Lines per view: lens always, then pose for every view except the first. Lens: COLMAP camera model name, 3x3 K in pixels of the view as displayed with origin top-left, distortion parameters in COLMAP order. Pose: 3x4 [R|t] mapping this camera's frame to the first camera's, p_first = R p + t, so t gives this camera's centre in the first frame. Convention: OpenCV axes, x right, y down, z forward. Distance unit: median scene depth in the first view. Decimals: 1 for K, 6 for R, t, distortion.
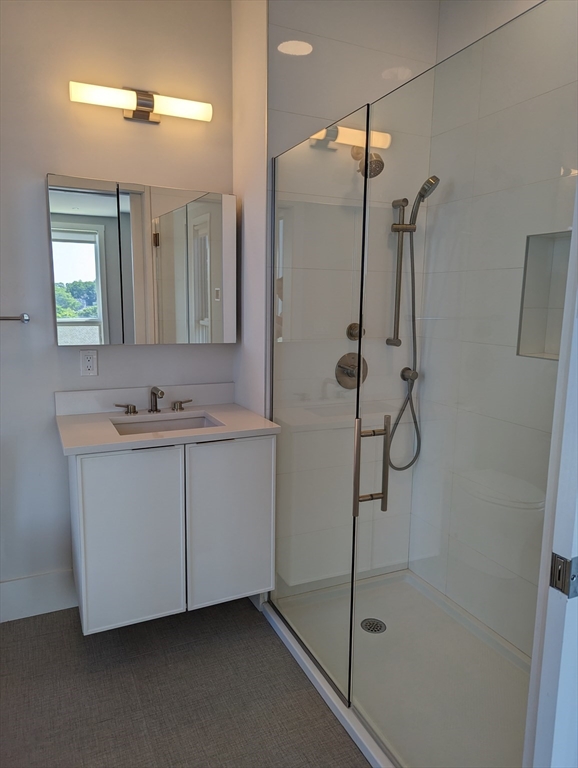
lens RADIAL K [[551.9, 0, 283.3], [0, 551.9, 383.6], [0, 0, 1]] dist [0.060311, -0.026146]
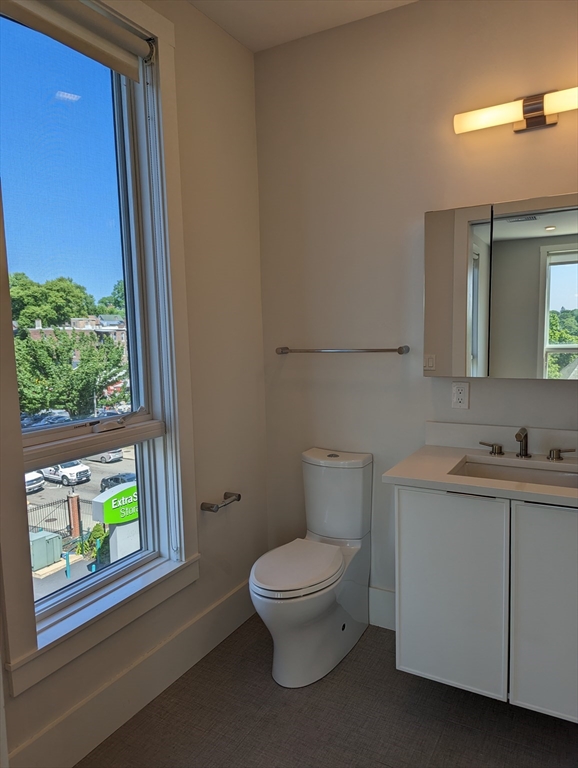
lens RADIAL K [[551.9, 0, 286.2], [0, 551.9, 384.7], [0, 0, 1]] dist [0.060311, -0.026146]
pose [[0.592688, 0.054209, -0.803606, 0.252975], [-0.092290, 0.995732, -0.000899, -0.027405], [0.800127, 0.074697, 0.595161, 0.184819]]
